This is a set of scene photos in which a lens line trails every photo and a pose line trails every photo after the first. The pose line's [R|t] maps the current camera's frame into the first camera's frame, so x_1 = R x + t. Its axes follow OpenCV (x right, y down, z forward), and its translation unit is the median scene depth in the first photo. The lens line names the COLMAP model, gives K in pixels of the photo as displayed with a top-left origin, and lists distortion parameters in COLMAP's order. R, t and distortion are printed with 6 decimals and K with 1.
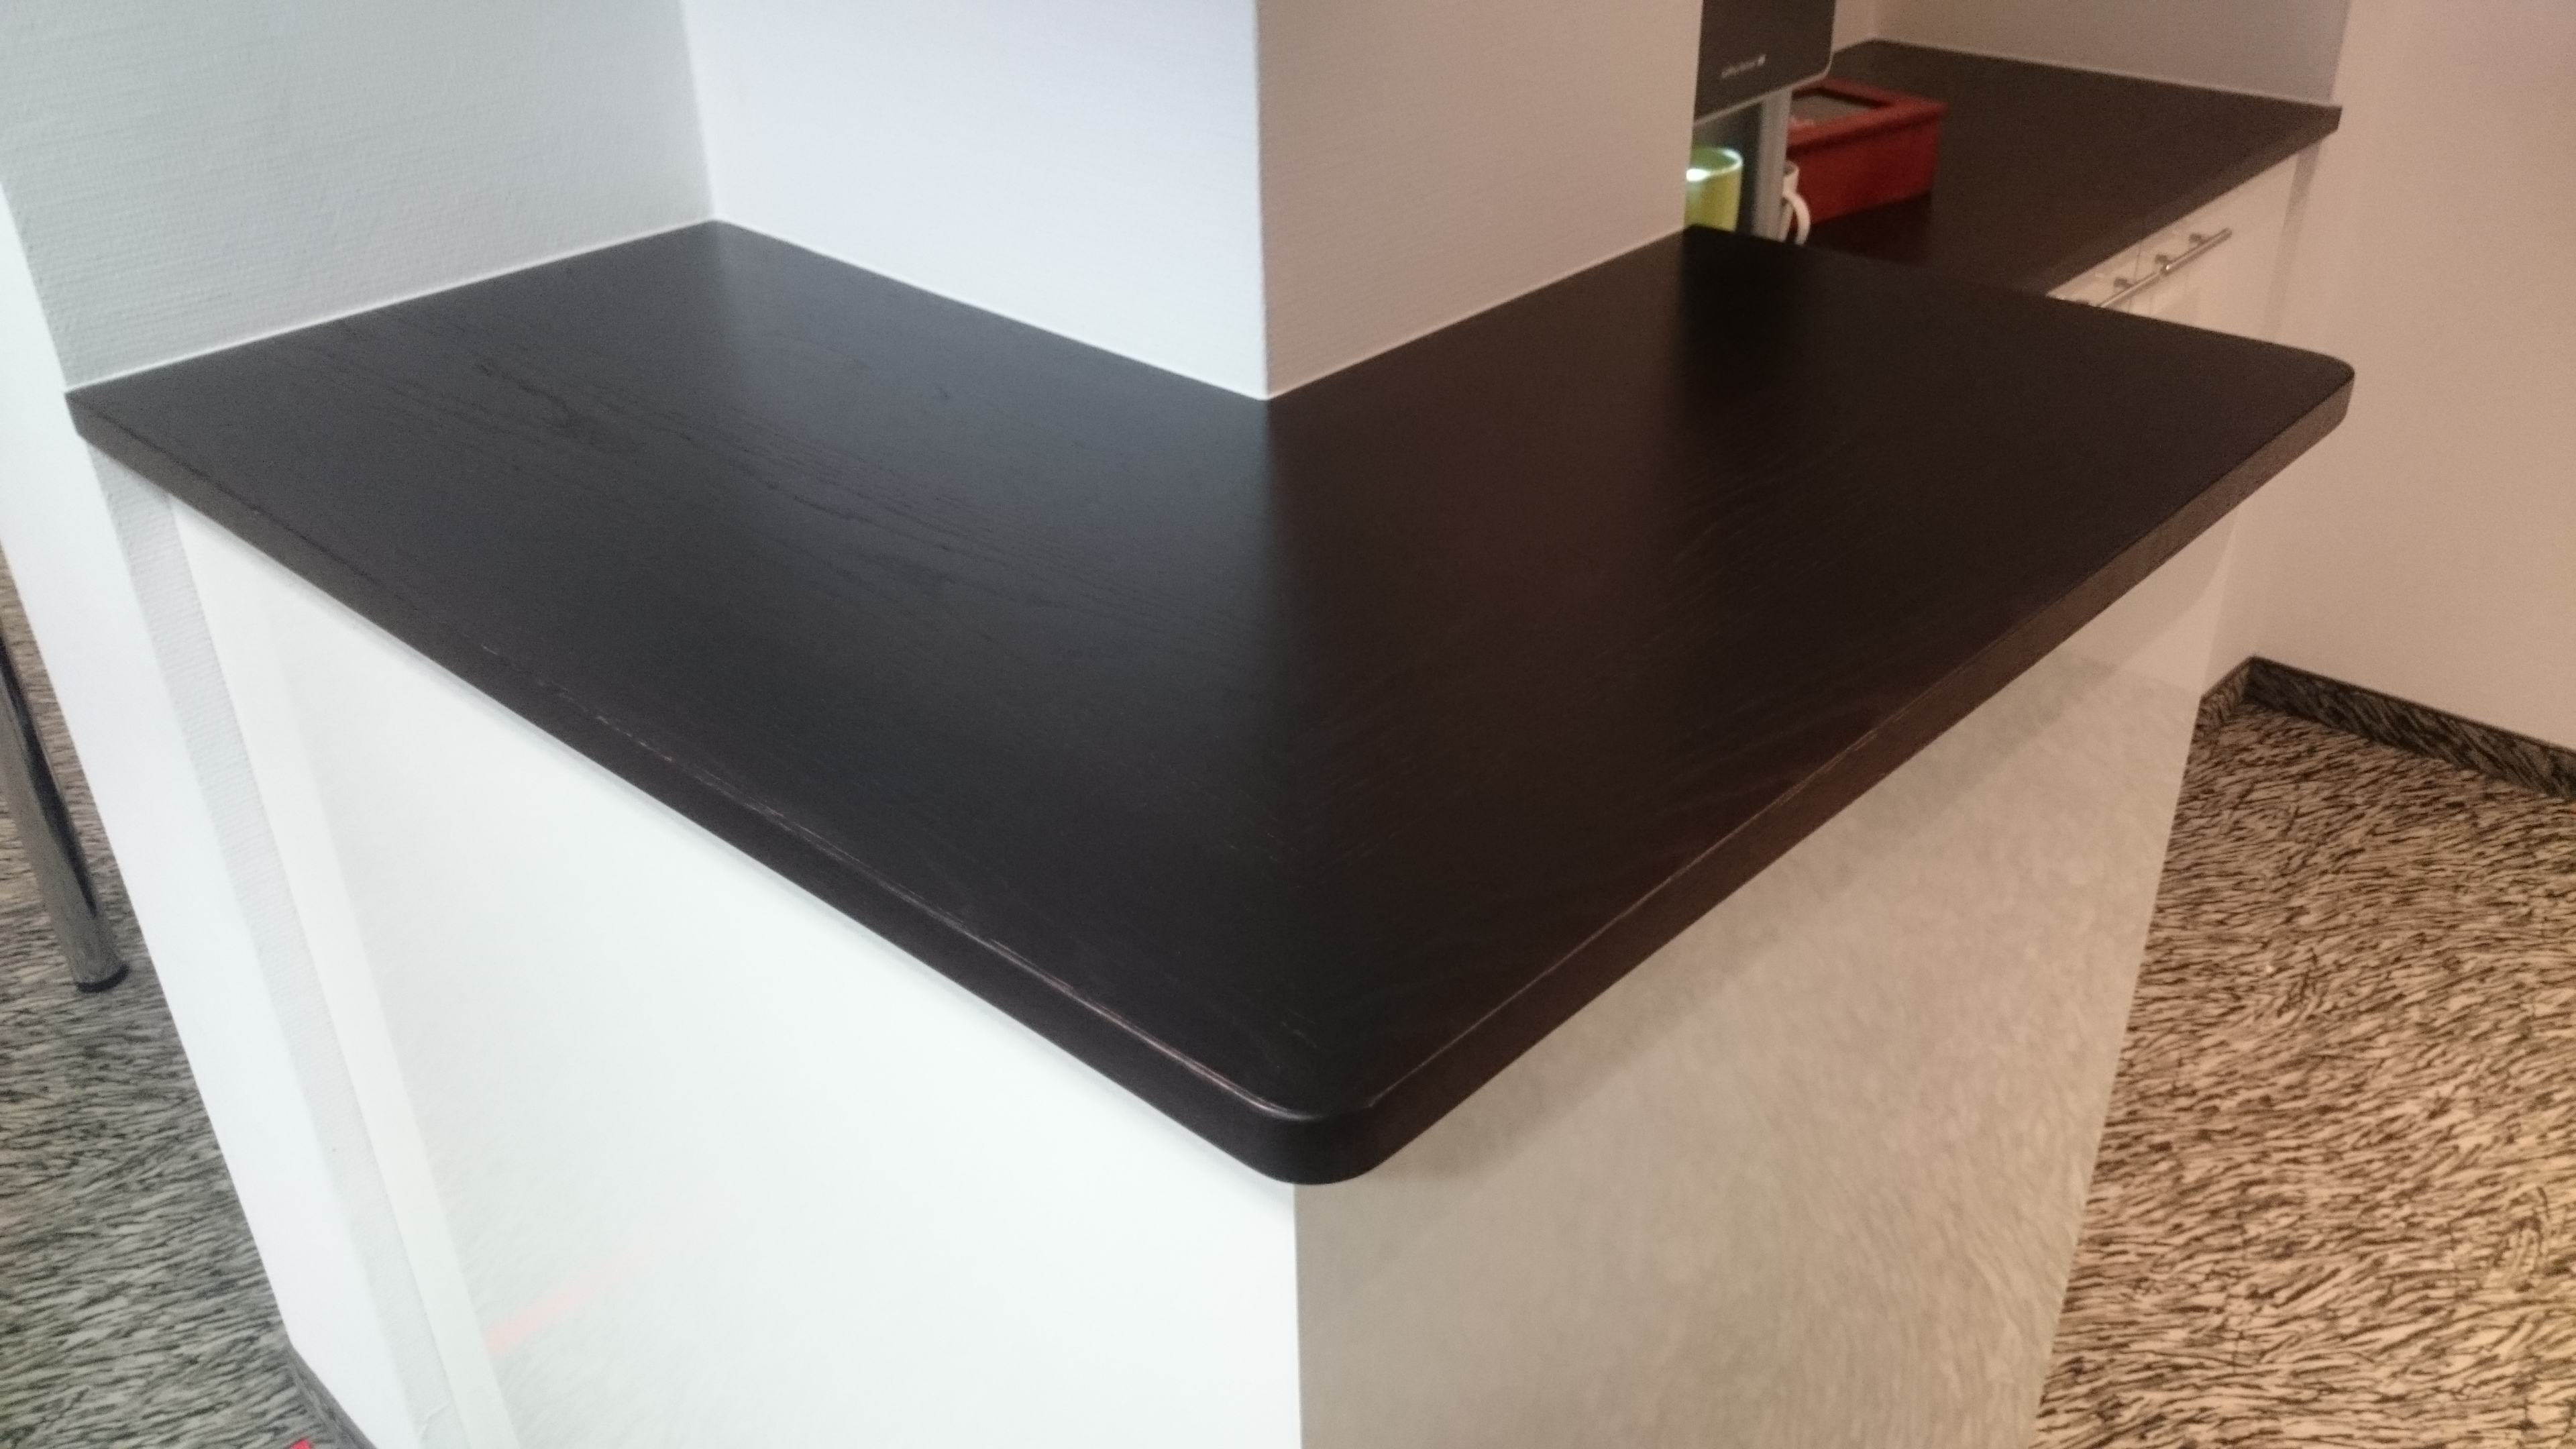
lens RADIAL K [[2086.4, 0, 1284.4], [0, 2086.4, 724.4], [0, 0, 1]] dist [0.012855, -0.049534]
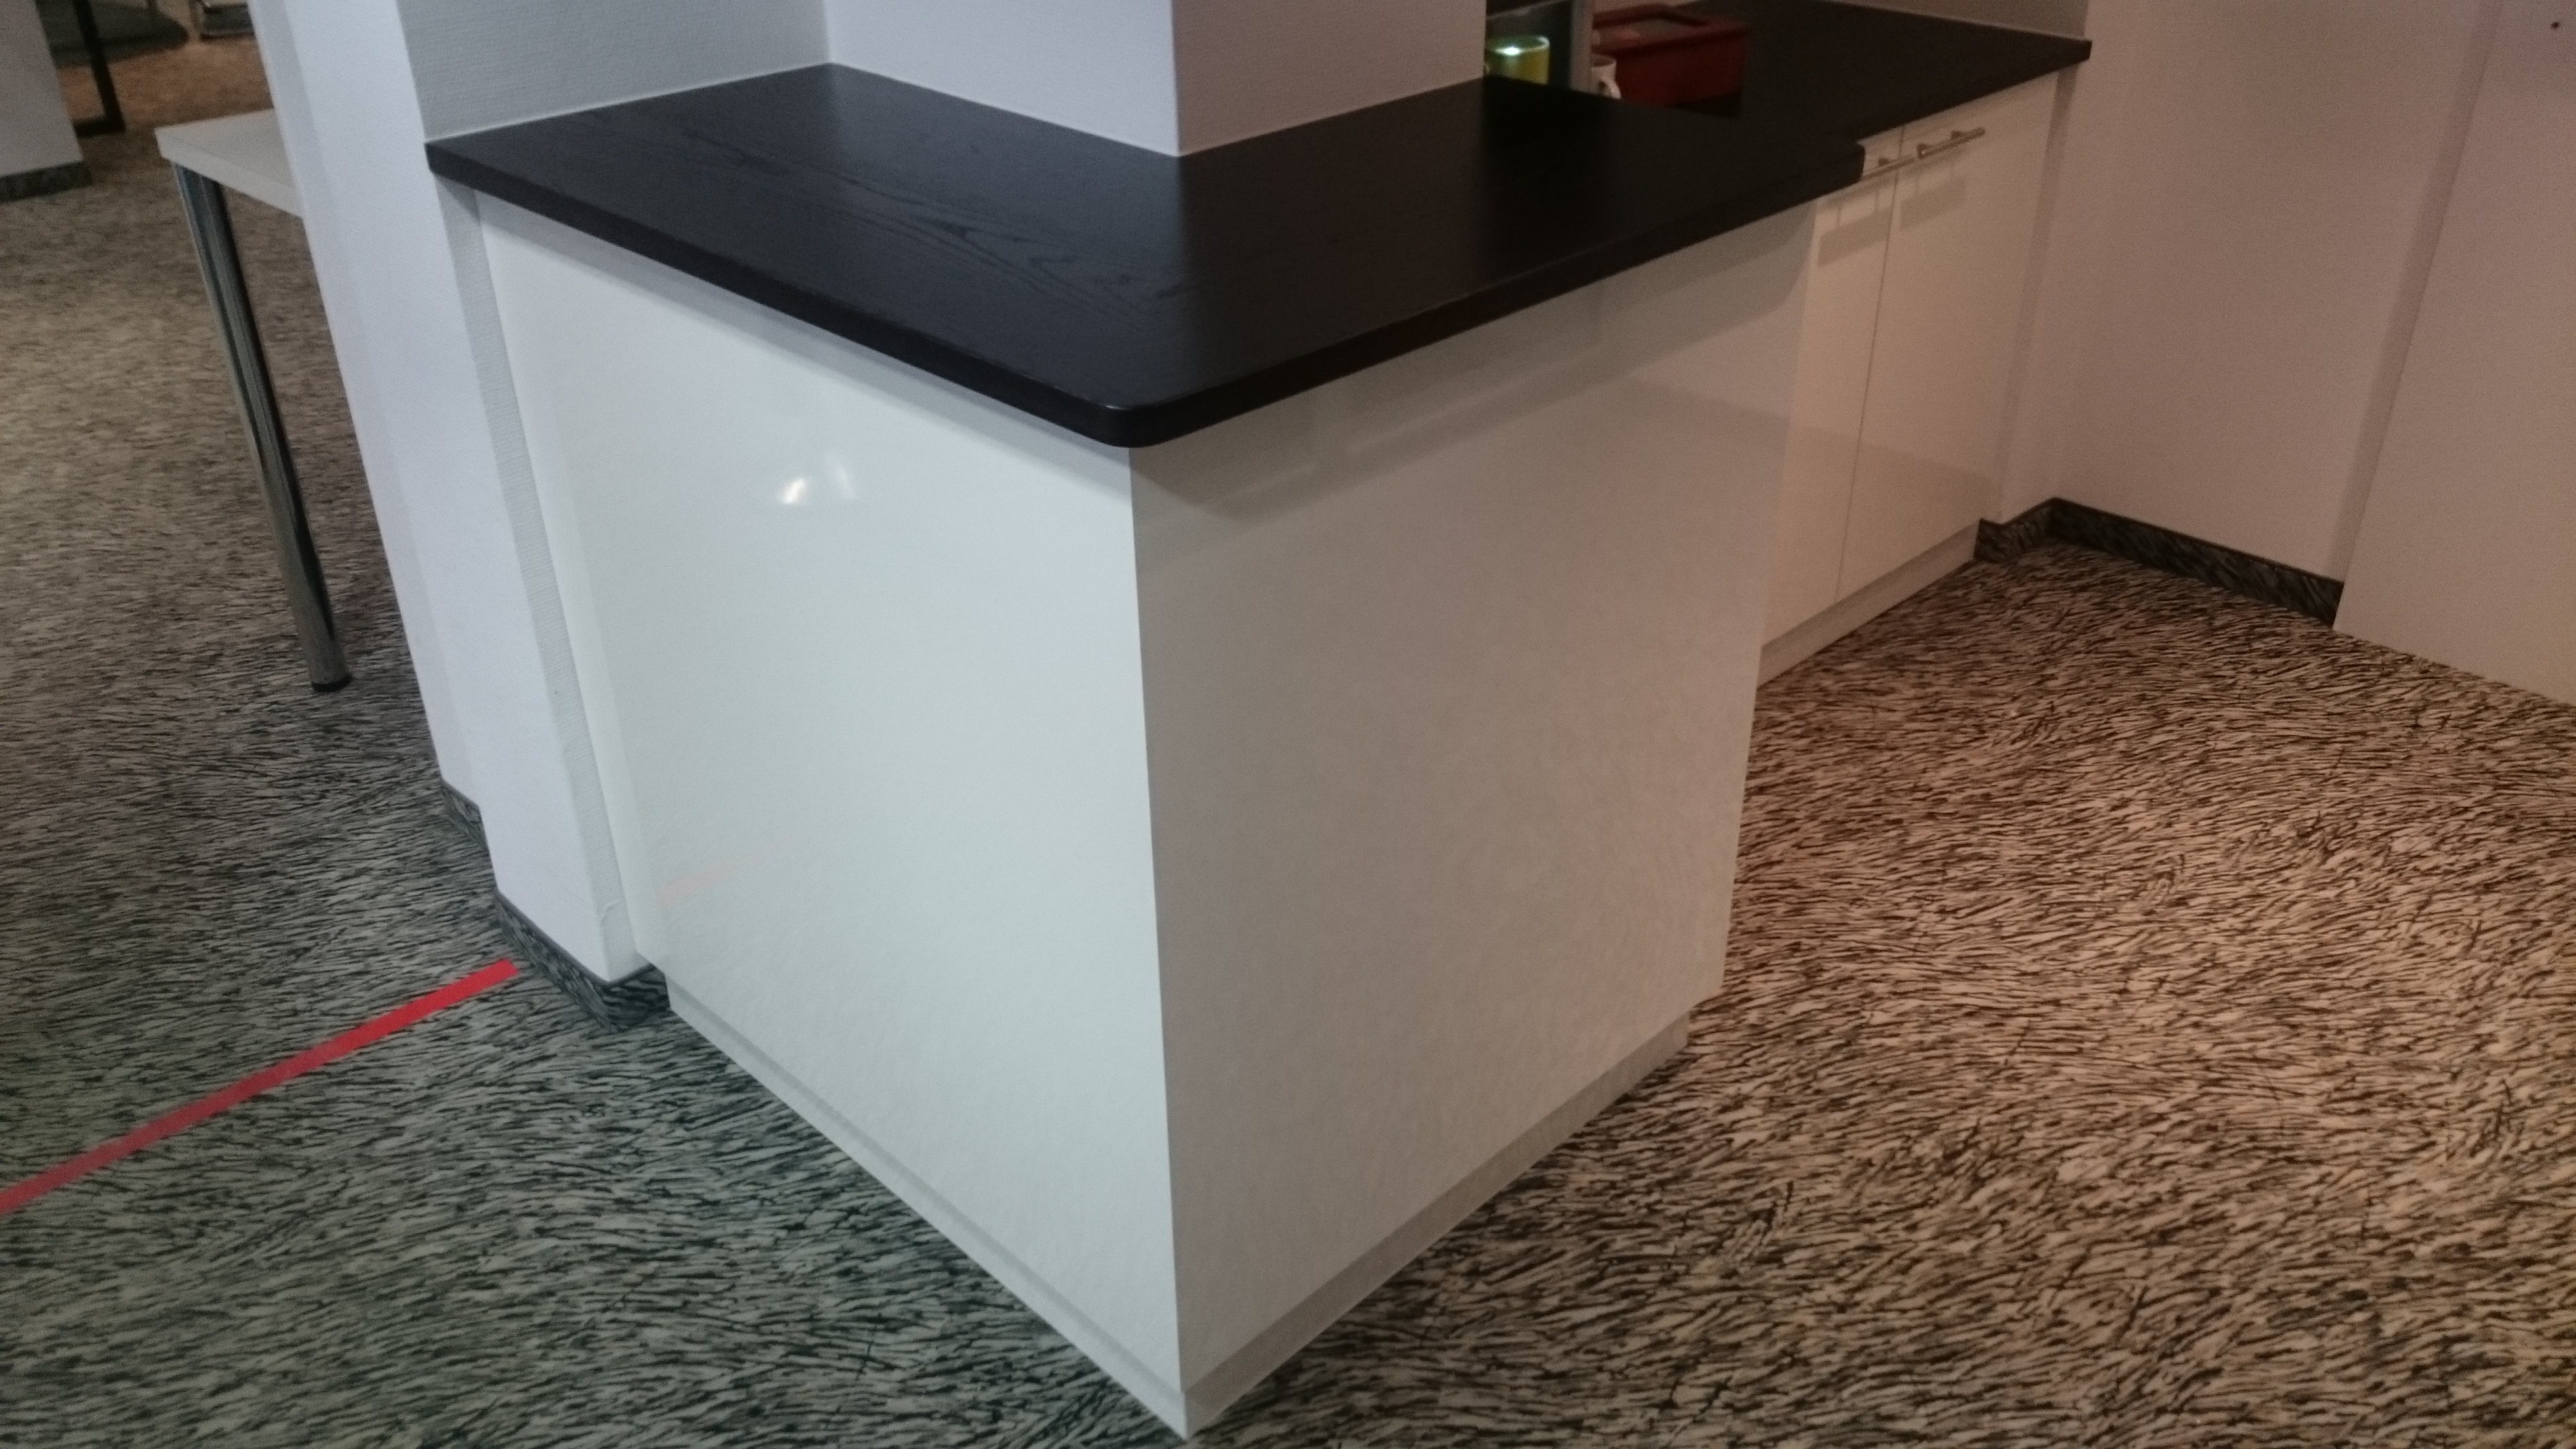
lens RADIAL K [[2086.5, 0, 1273.5], [0, 2086.5, 718.7], [0, 0, 1]] dist [-0.007216, 0.022733]
pose [[0.999020, 0.027783, -0.034453, 0.072413], [-0.027758, 0.999614, 0.001189, 0.146528], [0.034473, -0.000232, 0.999406, -0.320226]]
